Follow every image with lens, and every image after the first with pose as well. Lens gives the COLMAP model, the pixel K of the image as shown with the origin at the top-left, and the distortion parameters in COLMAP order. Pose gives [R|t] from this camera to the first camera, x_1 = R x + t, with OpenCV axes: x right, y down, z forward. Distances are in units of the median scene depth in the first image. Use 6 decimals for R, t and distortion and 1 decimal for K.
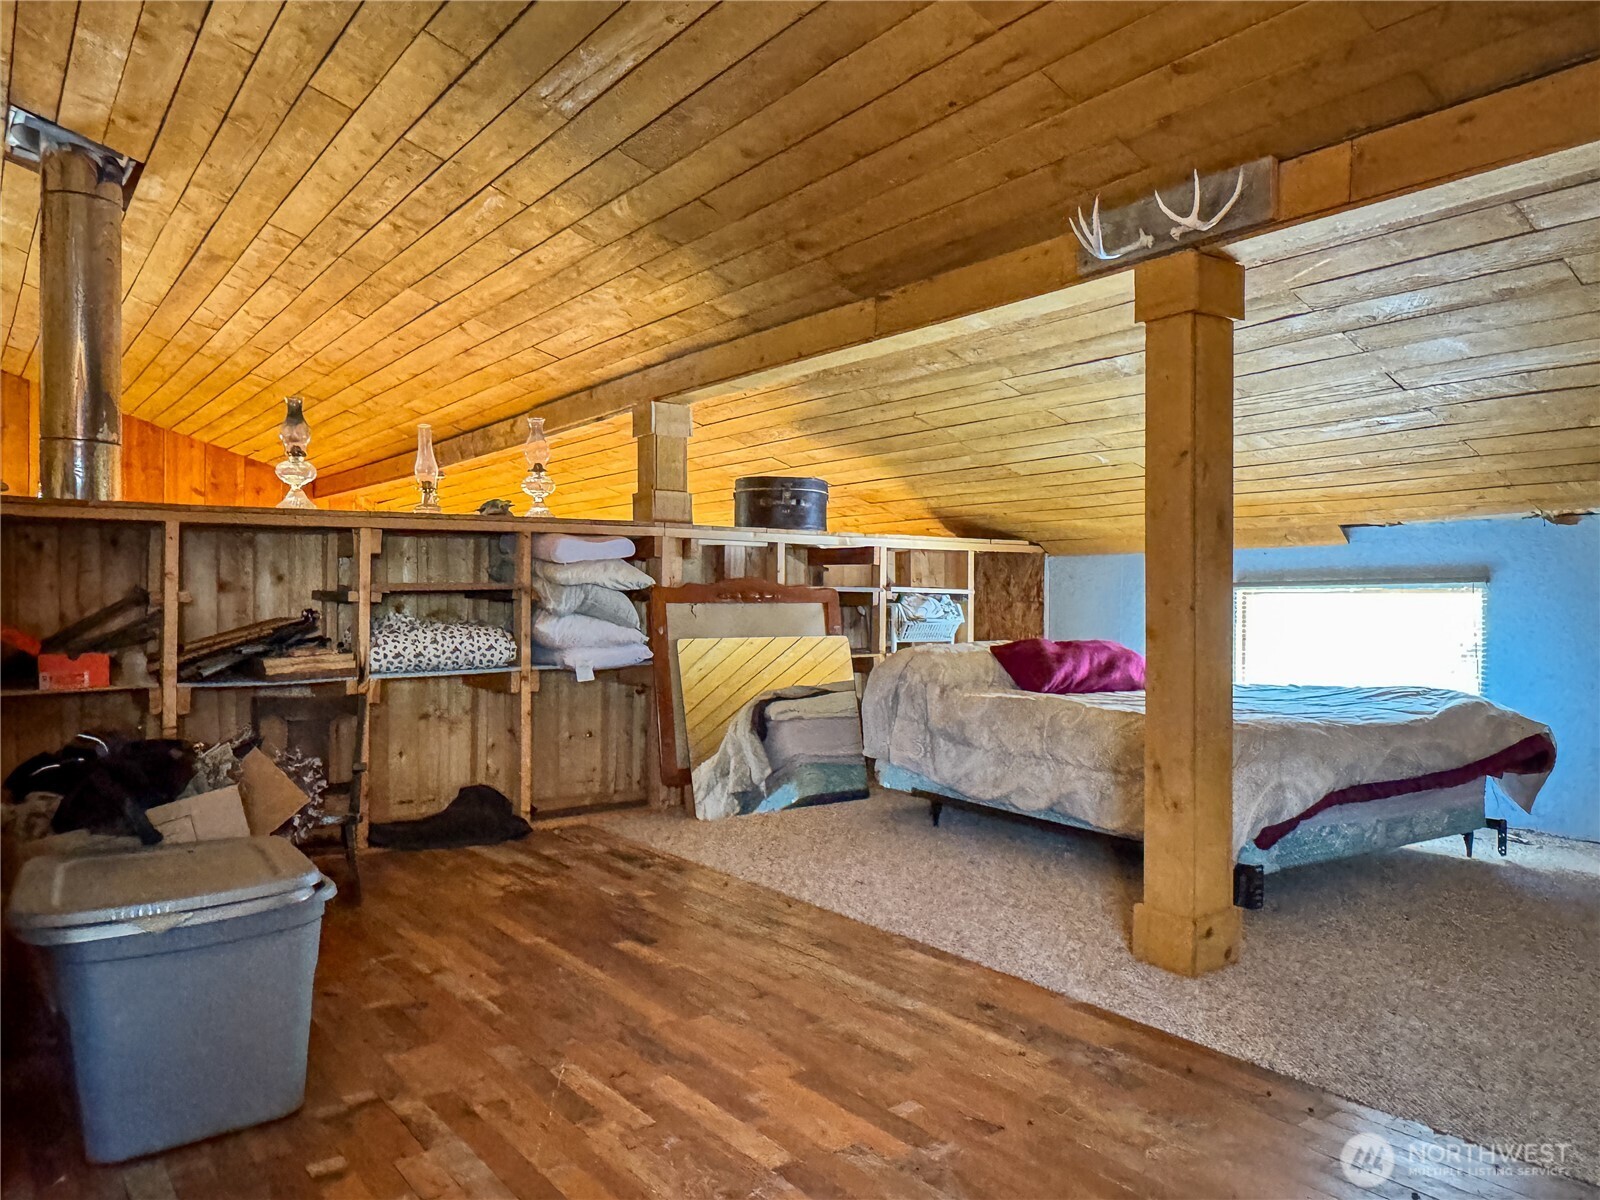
lens RADIAL K [[1135.0, 0, 800.5], [0, 1135.0, 603.2], [0, 0, 1]] dist [0.000472, -0.000966]
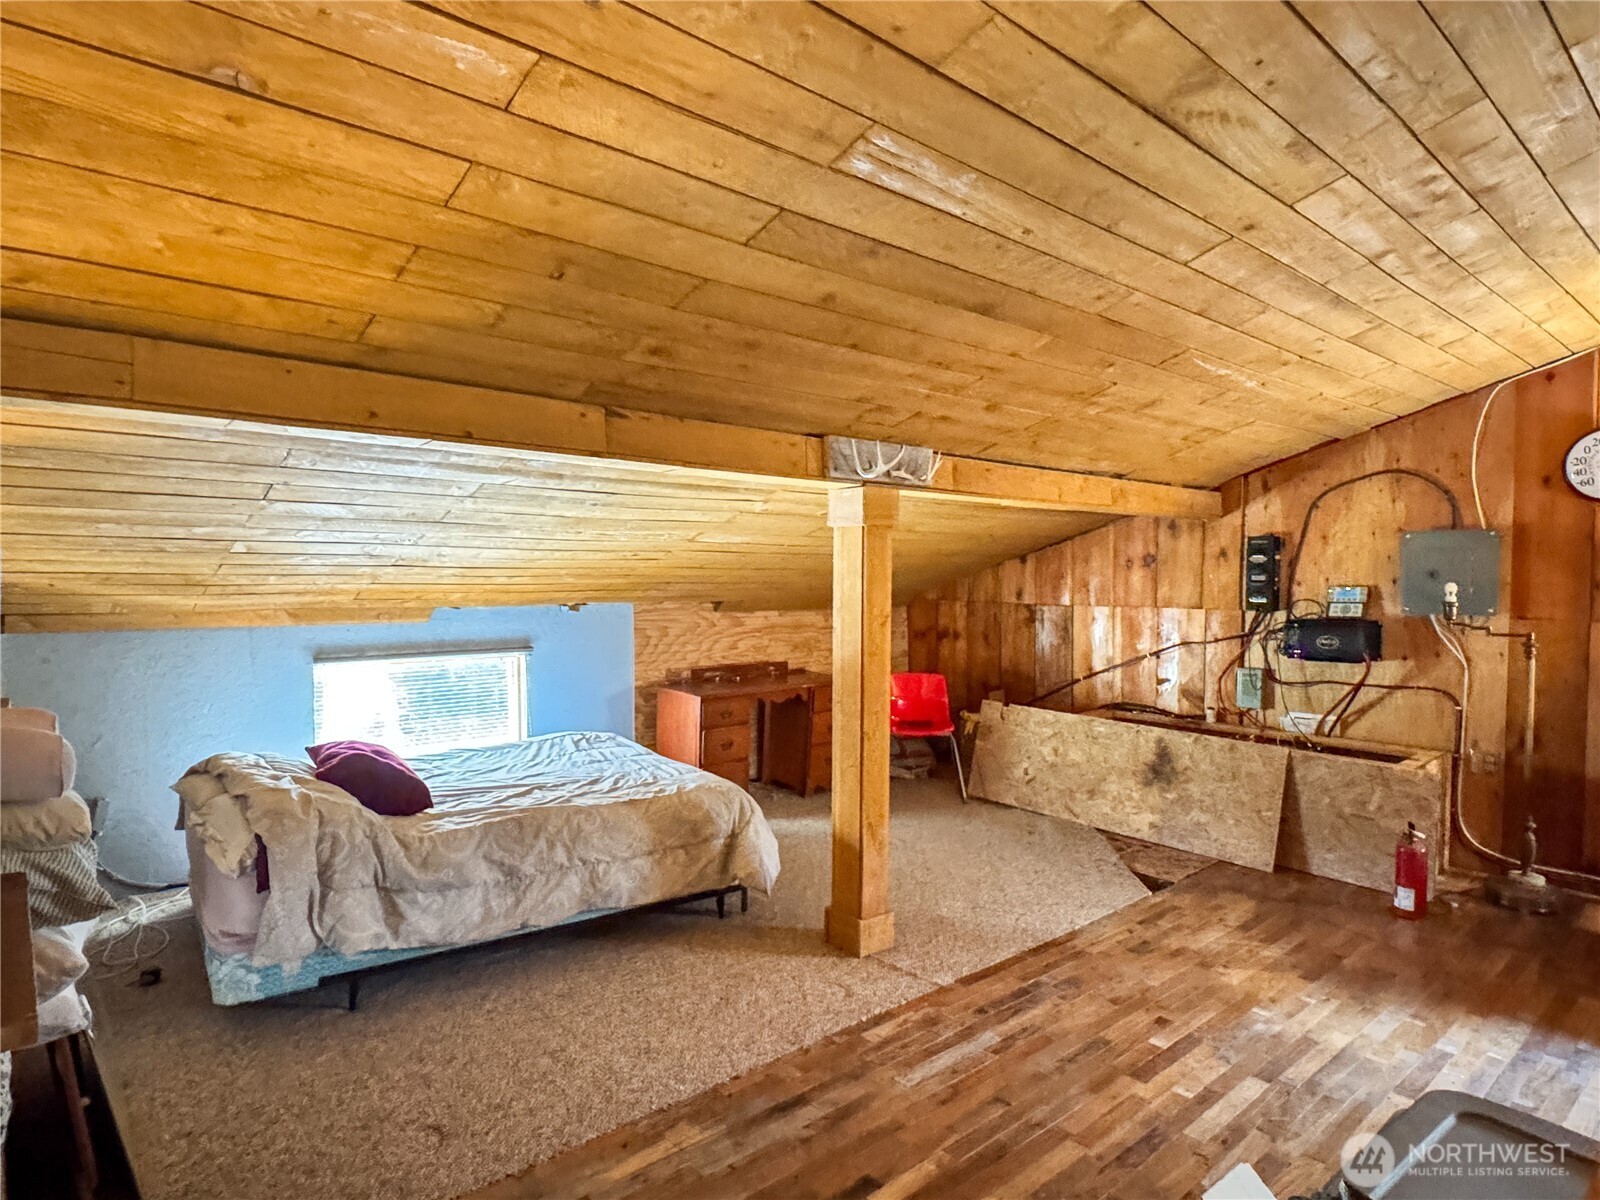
lens RADIAL K [[936.5, 0, 800.8], [0, 936.5, 594.8], [0, 0, 1]] dist [0.000126, -0.000895]
pose [[-0.083150, -0.027625, 0.996154, -0.999345], [-0.007388, 0.999605, 0.027104, -0.211792], [-0.996510, -0.005106, -0.083322, 1.326766]]
